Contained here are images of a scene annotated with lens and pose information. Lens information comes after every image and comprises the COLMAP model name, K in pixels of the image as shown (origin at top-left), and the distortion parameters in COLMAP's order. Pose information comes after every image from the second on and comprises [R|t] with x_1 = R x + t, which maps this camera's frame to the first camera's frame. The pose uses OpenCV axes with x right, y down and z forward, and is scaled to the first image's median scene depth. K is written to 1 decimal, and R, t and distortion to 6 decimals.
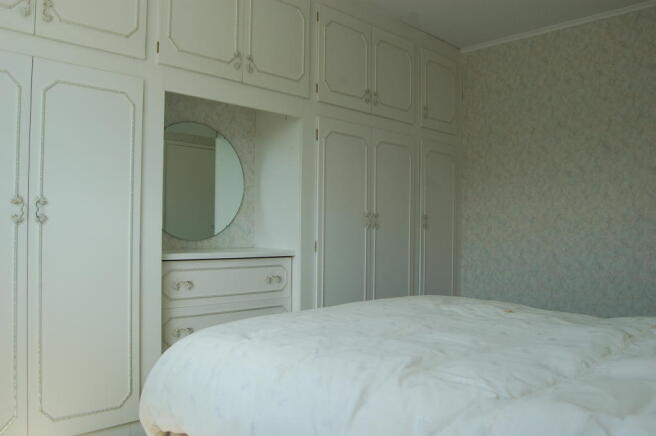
lens RADIAL K [[520.3, 0, 329.4], [0, 520.3, 222.0], [0, 0, 1]] dist [-0.075085, 0.010181]
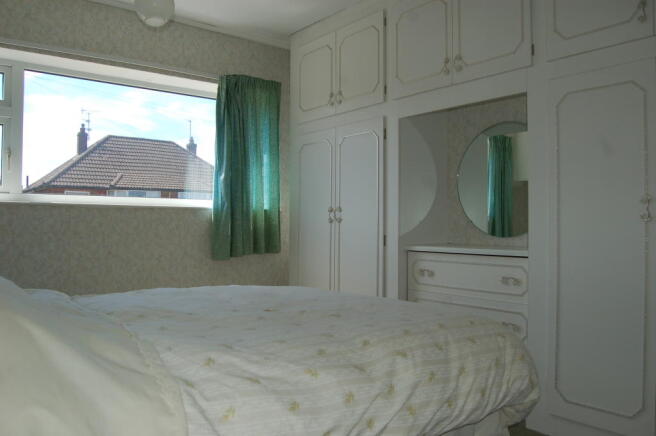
lens RADIAL K [[520.3, 0, 329.4], [0, 520.3, 222.0], [0, 0, 1]] dist [-0.075085, 0.010181]
pose [[-0.087032, -0.018211, -0.996039, 0.919252], [0.005898, 0.999806, -0.018795, 0.026017], [0.996188, -0.007510, -0.086908, 0.875631]]
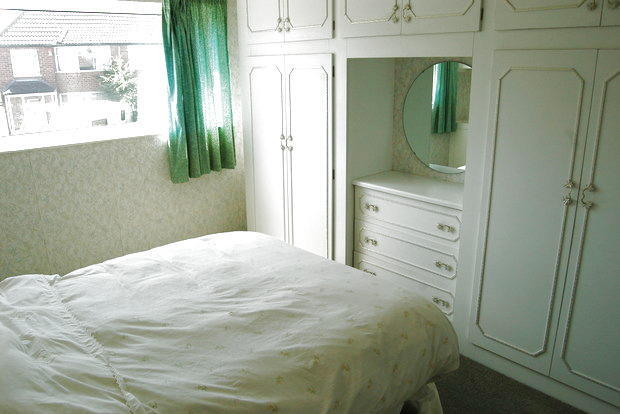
lens RADIAL K [[491.7, 0, 311.3], [0, 491.7, 210.8], [0, 0, 1]] dist [-0.075085, 0.010181]
pose [[-0.027048, 0.278036, -0.960190, 0.909382], [0.023675, 0.960450, 0.277445, -0.214544], [0.999354, -0.015228, -0.032561, 0.881034]]
